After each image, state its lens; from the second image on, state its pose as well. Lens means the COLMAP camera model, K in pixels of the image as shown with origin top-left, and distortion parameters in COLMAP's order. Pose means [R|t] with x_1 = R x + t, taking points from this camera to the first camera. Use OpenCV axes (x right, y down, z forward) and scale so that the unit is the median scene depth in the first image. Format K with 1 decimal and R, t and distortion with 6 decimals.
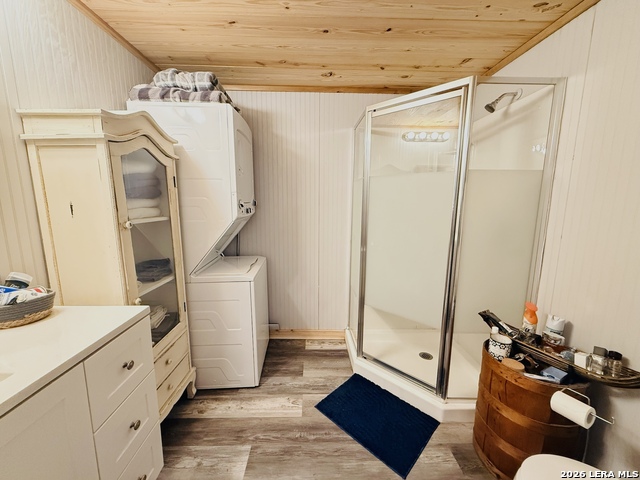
lens RADIAL K [[255.3, 0, 317.5], [0, 255.3, 244.6], [0, 0, 1]] dist [0.002691, -0.001091]
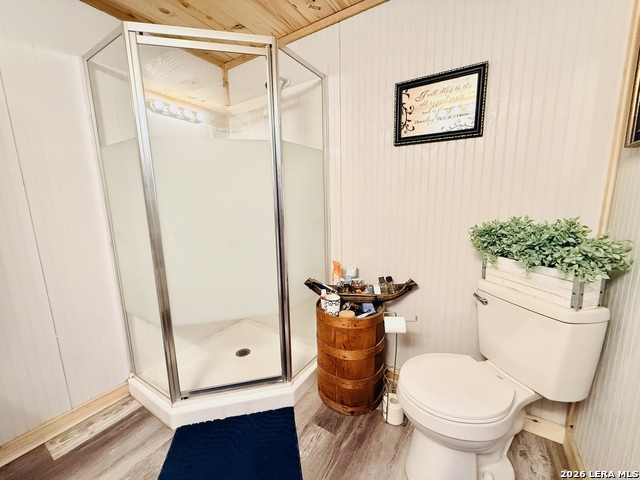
lens RADIAL K [[255.3, 0, 323.5], [0, 255.3, 240.0], [0, 0, 1]] dist [0.002691, -0.001091]
pose [[0.554618, -0.165037, 0.815575, -0.136306], [0.168425, 0.982112, 0.084202, 0.016515], [-0.814882, 0.090664, 0.572493, 0.289589]]
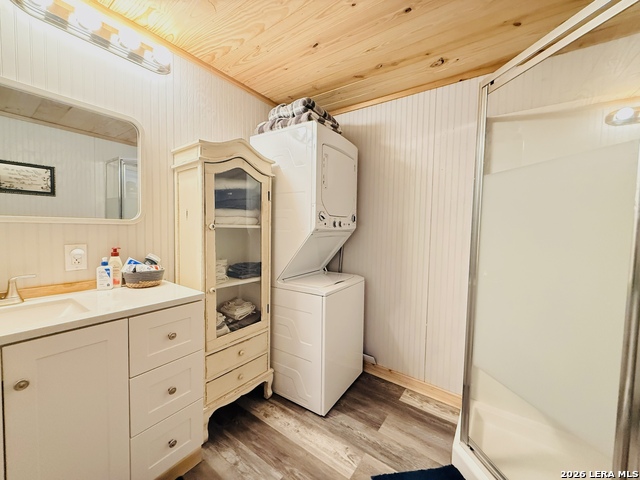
lens RADIAL K [[255.3, 0, 319.1], [0, 255.3, 243.5], [0, 0, 1]] dist [0.002691, -0.001091]
pose [[0.797268, 0.050902, -0.601475, 0.300830], [-0.120496, 0.989804, -0.075954, 0.026079], [0.591476, 0.133031, 0.795273, 0.223088]]
